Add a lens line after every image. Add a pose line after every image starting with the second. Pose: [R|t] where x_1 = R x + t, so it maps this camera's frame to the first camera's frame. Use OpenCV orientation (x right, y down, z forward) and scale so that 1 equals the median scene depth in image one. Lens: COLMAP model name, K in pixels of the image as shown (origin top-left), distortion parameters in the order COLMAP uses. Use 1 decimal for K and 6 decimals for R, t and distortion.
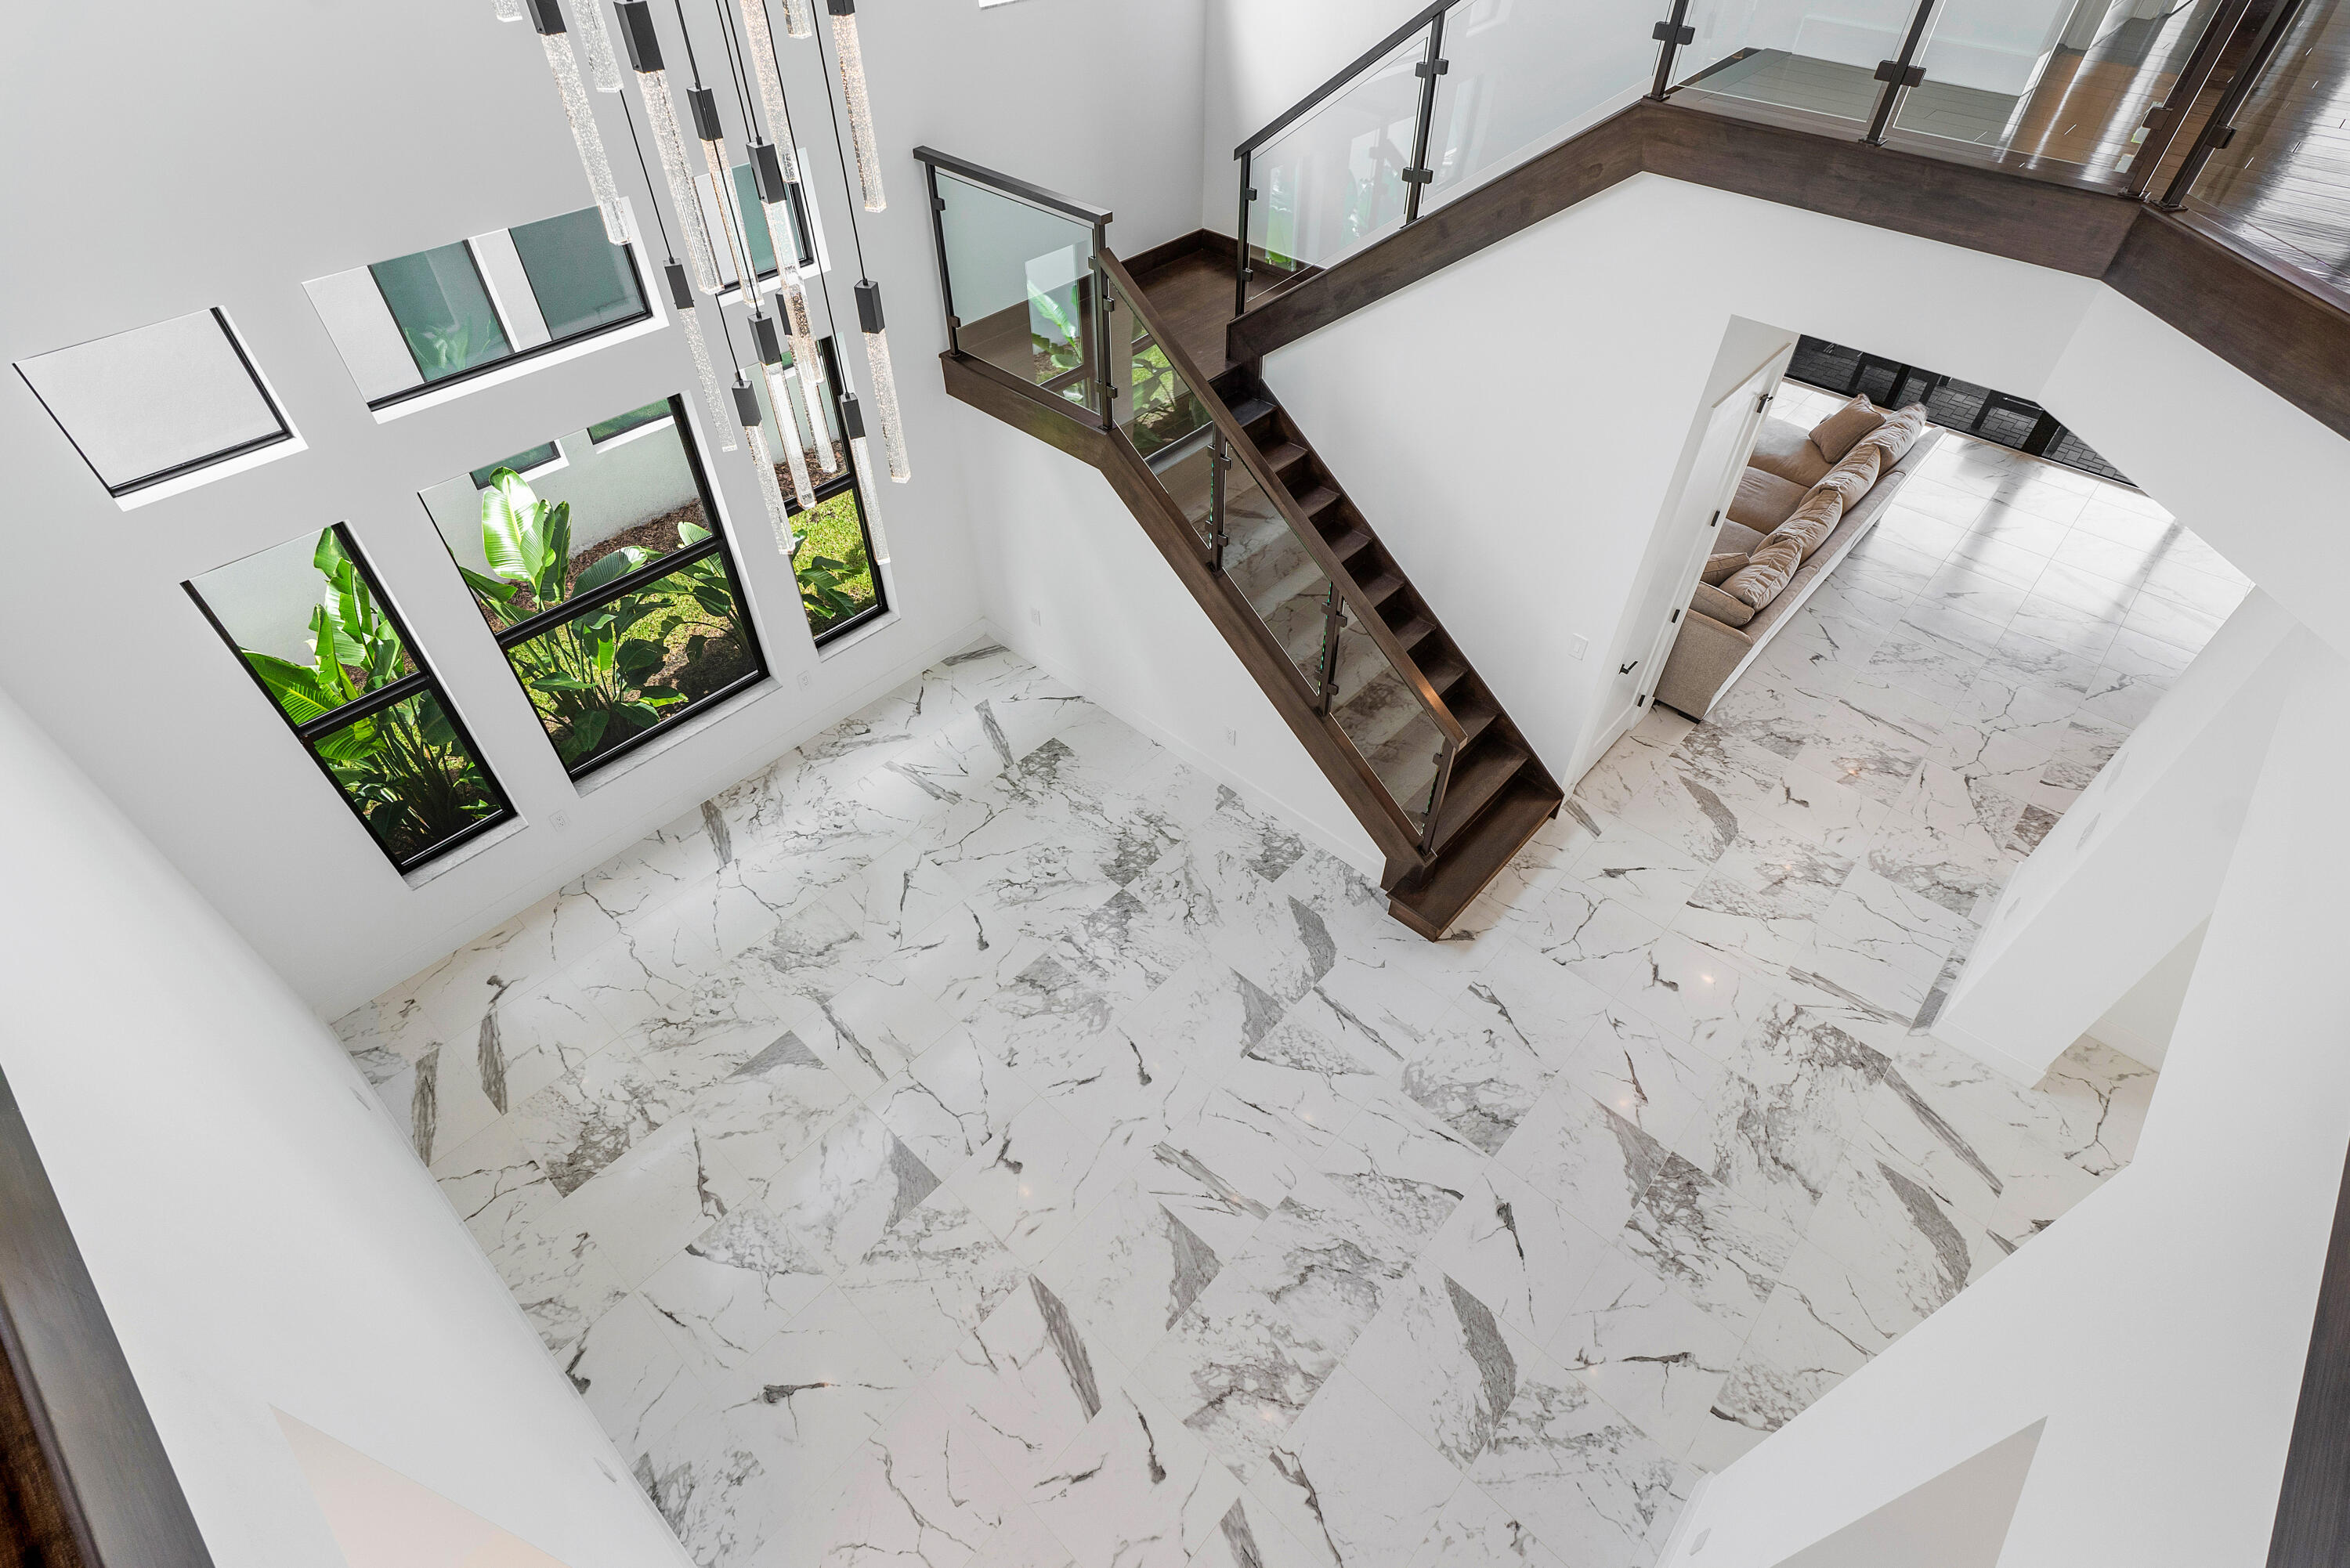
lens RADIAL K [[1165.0, 0, 1100.4], [0, 1165.0, 775.1], [0, 0, 1]] dist [-0.000018, 0.000558]
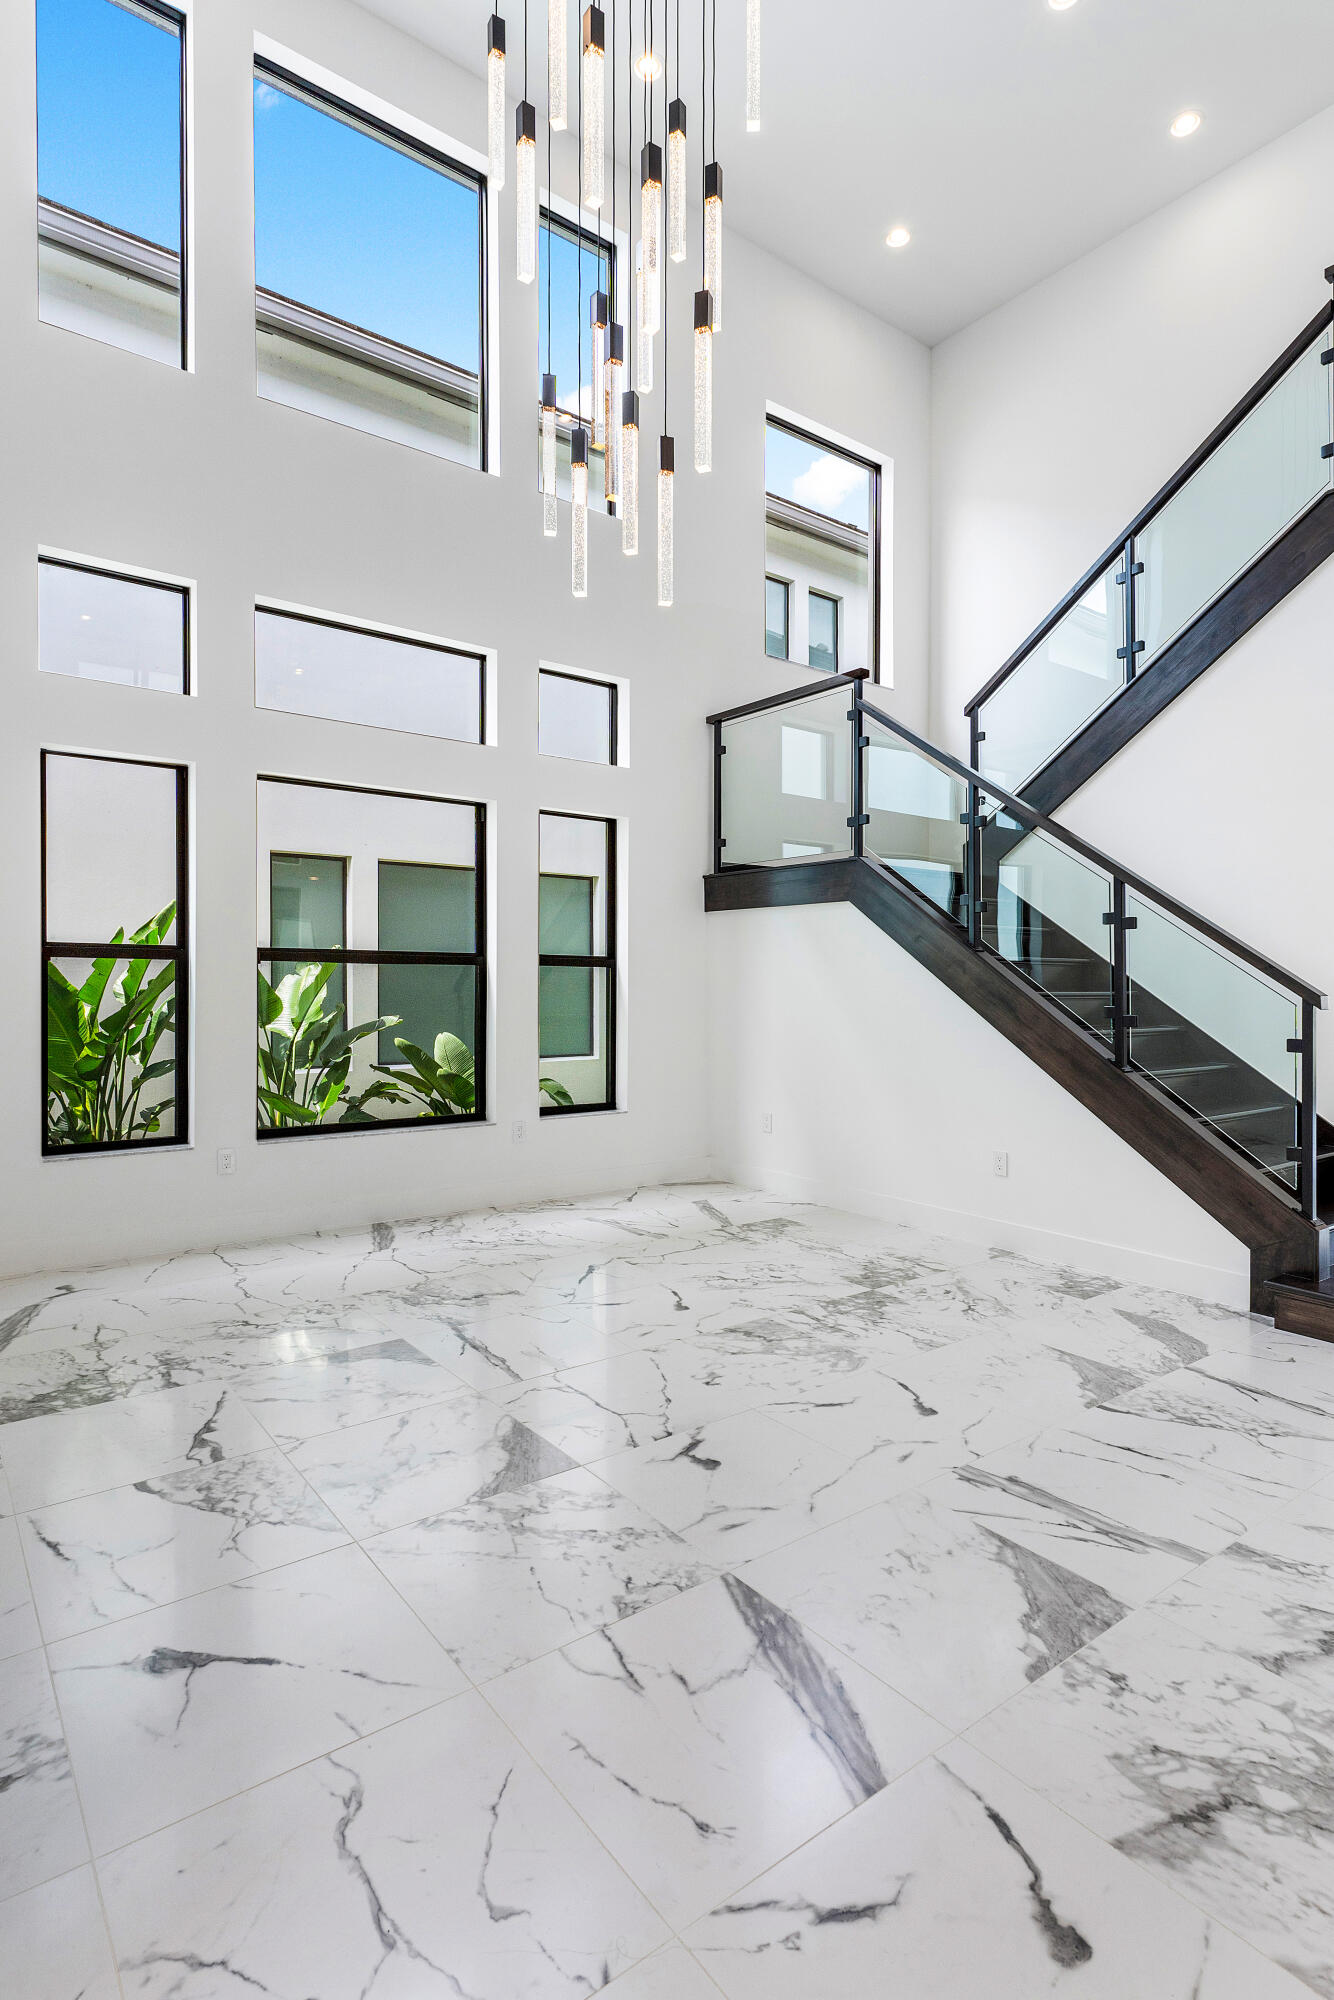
lens RADIAL K [[1010.3, 0, 631.4], [0, 1010.3, 994.2], [0, 0, 1]] dist [0.009284, -0.002504]
pose [[0.983105, 0.043691, -0.177749, -0.031275], [-0.157683, 0.695290, -0.701218, 0.535313], [0.092950, 0.717400, 0.690433, 0.482234]]
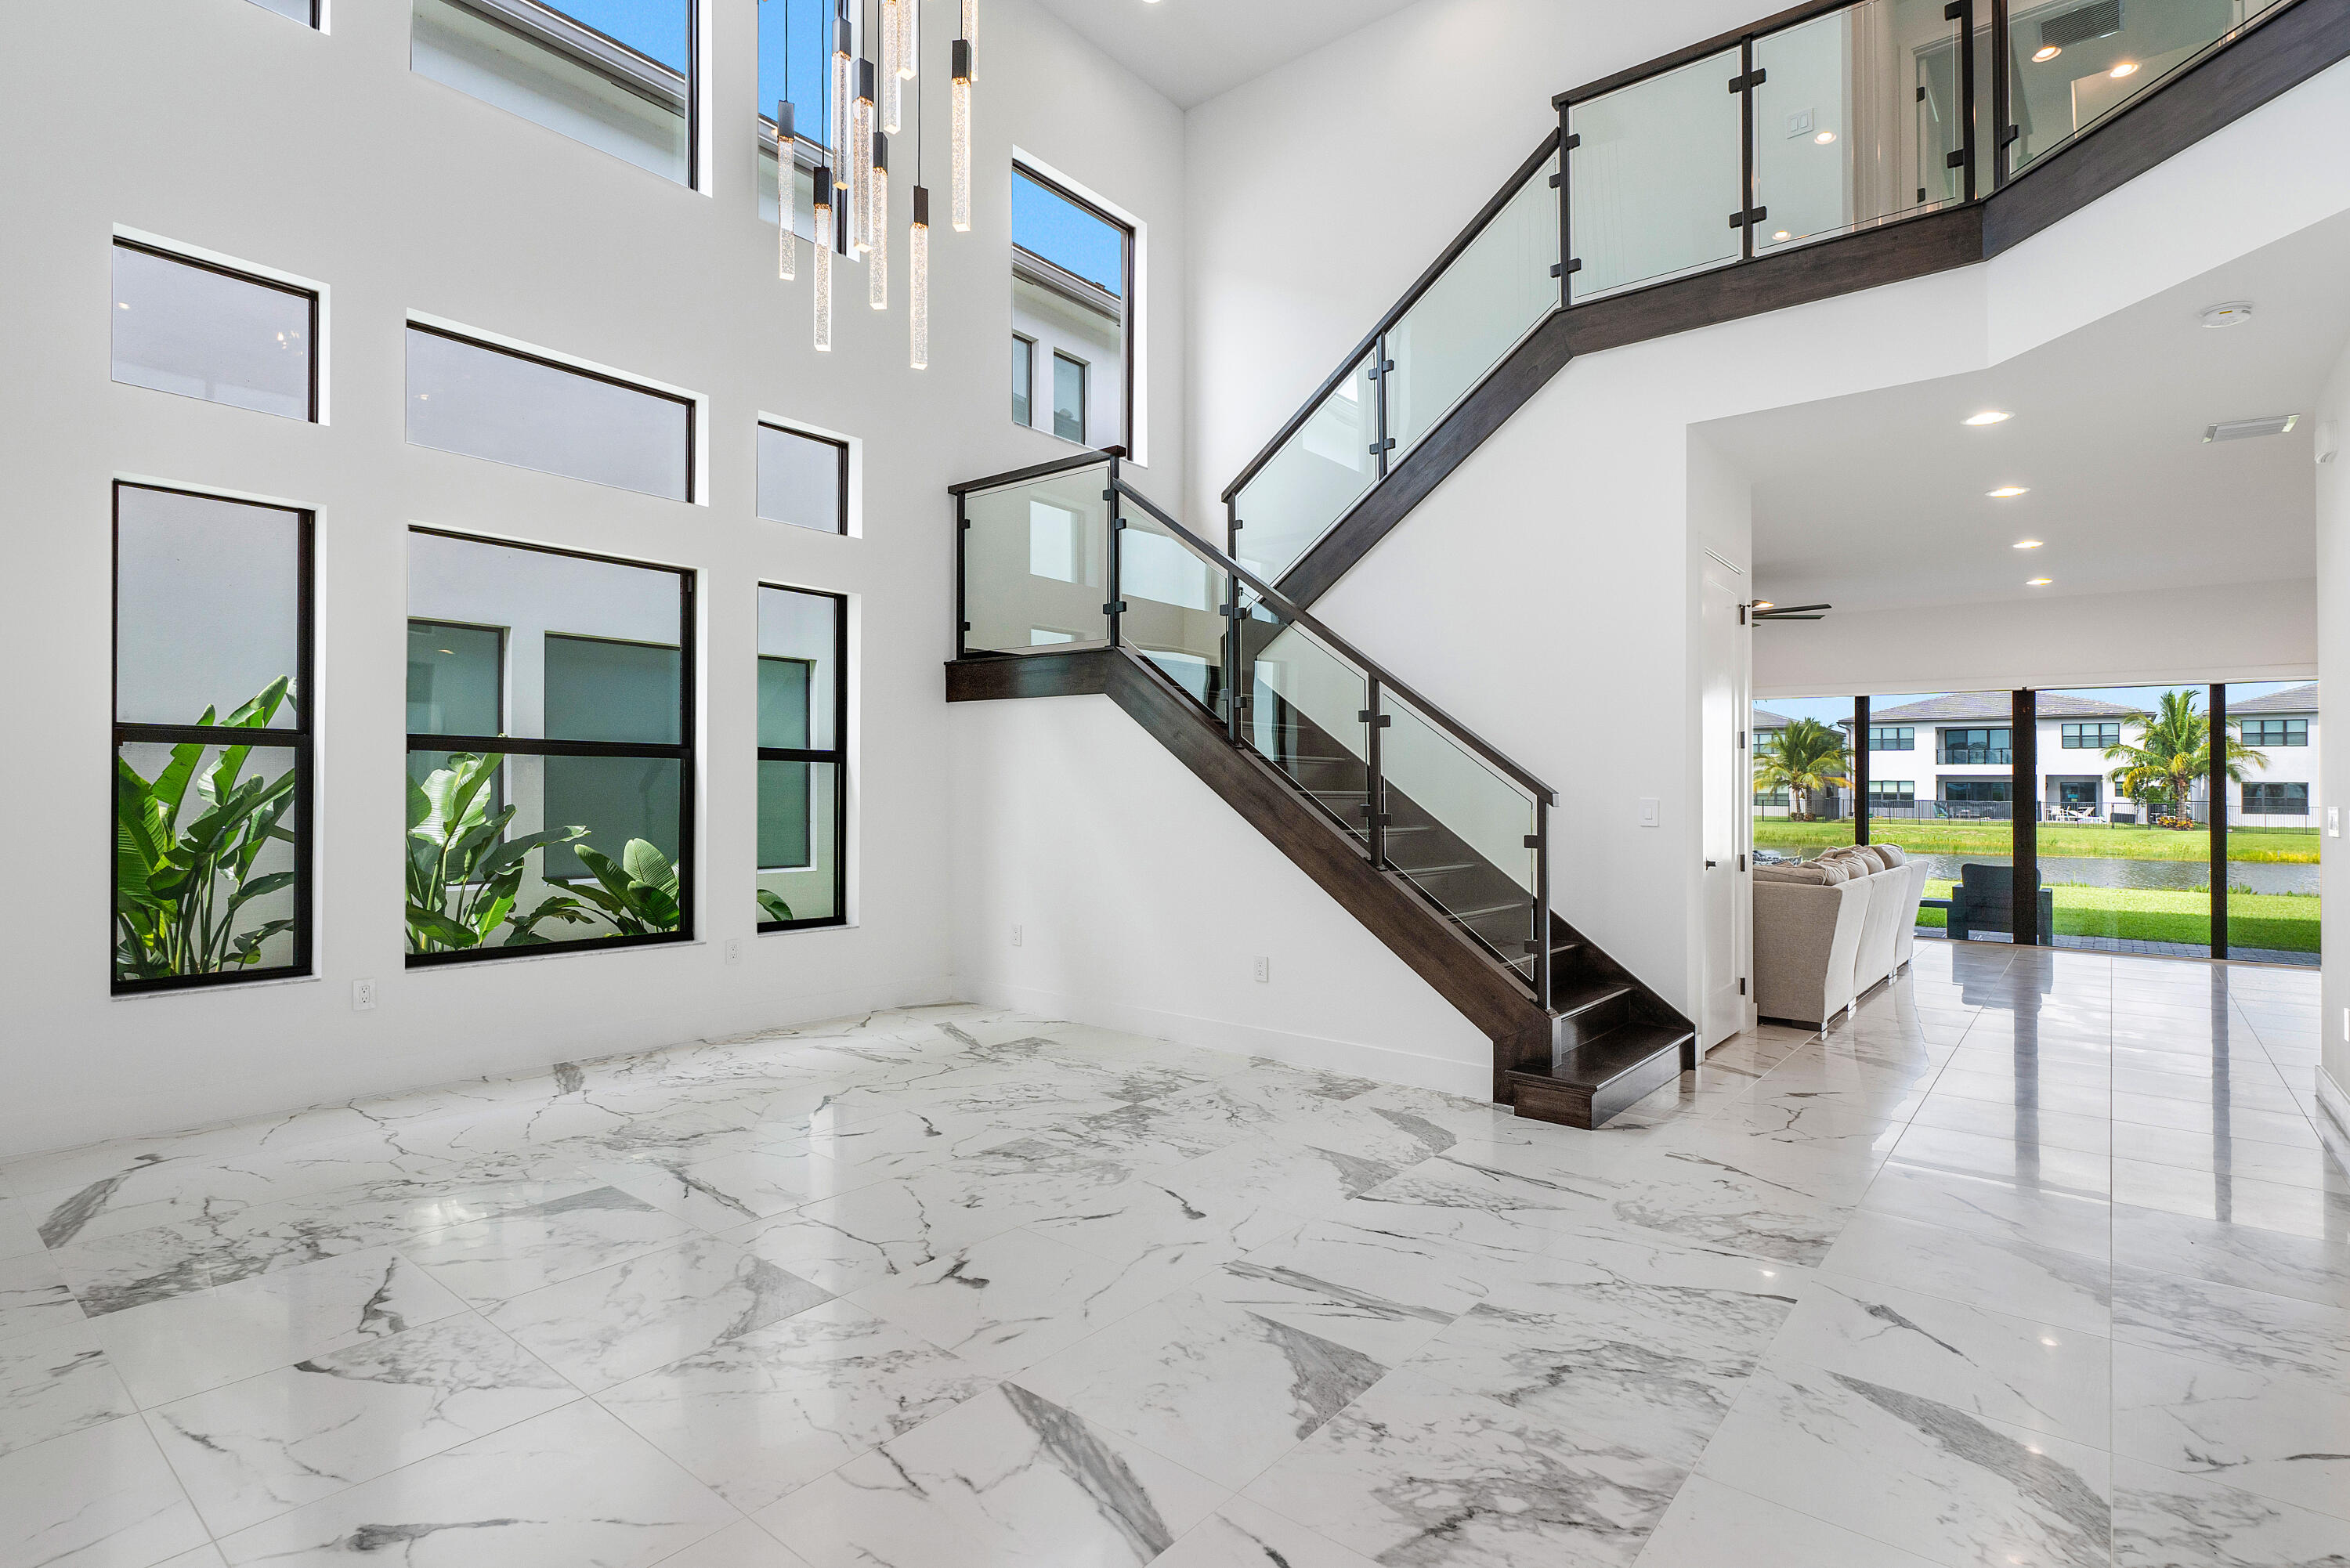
lens RADIAL K [[1165.0, 0, 1100.4], [0, 1165.0, 775.1], [0, 0, 1]] dist [-0.000018, 0.000558]
pose [[0.998066, 0.046554, 0.041203, -0.048440], [-0.001402, 0.679438, -0.733731, 0.578208], [-0.062153, 0.732254, 0.678189, 0.451521]]
